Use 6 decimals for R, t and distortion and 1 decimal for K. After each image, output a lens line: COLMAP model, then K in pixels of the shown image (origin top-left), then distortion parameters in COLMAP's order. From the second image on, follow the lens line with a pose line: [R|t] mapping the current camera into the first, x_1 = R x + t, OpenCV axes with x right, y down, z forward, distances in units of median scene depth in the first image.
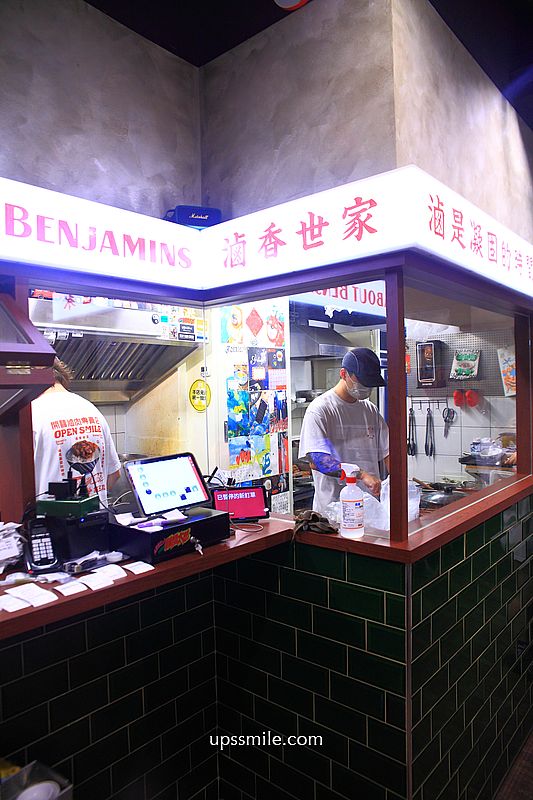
lens RADIAL K [[561.0, 0, 266.5], [0, 561.0, 400.0], [0, 0, 1]] dist [-0.072647, 0.002650]
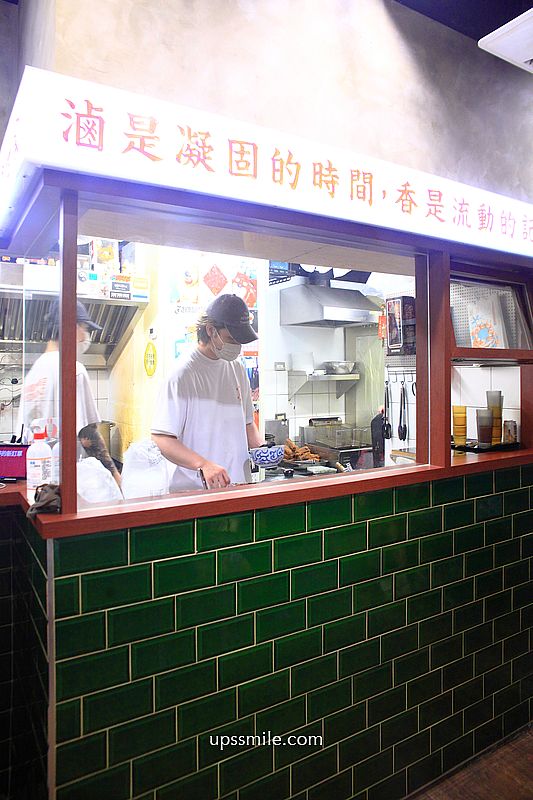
lens RADIAL K [[605.7, 0, 266.0], [0, 605.7, 364.3], [0, 0, 1]] dist [-0.076663, 0.003236]
pose [[0.947608, 0.021369, -0.318719, 0.646095], [-0.030894, 0.999214, -0.024858, 0.032138], [0.317937, 0.033402, 0.947523, 0.188089]]
